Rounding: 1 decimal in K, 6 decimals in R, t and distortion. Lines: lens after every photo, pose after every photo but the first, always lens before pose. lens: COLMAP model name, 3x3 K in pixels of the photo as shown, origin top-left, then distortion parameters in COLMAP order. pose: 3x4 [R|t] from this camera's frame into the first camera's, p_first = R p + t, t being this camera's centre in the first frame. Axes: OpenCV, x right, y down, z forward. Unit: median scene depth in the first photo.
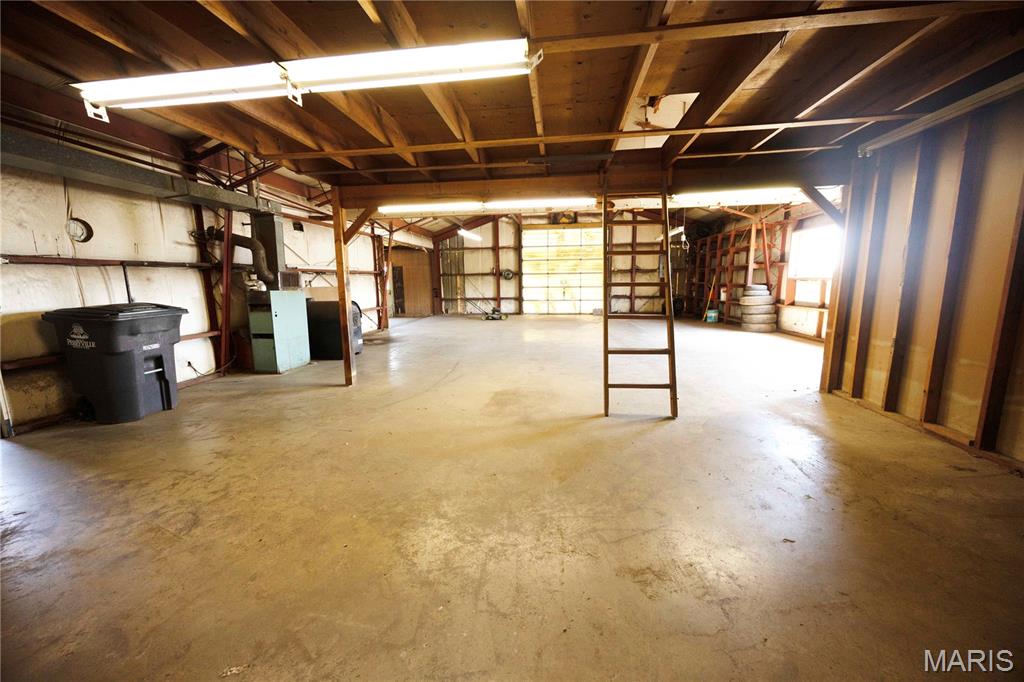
lens RADIAL K [[387.9, 0, 511.0], [0, 387.9, 342.3], [0, 0, 1]] dist [-0.001221, -0.000130]
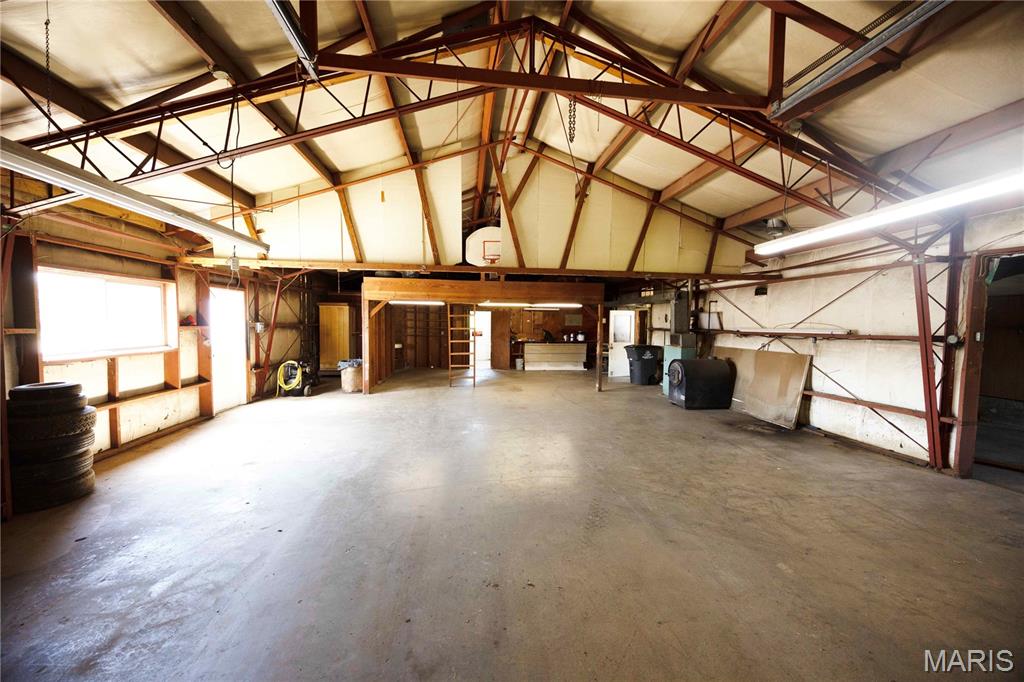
lens RADIAL K [[387.9, 0, 511.0], [0, 387.9, 342.3], [0, 0, 1]] dist [-0.001221, -0.000130]
pose [[-0.965128, 0.012837, -0.261464, 0.175221], [-0.041834, 0.978397, 0.202457, -0.172740], [0.258414, 0.206335, -0.943741, 0.909076]]
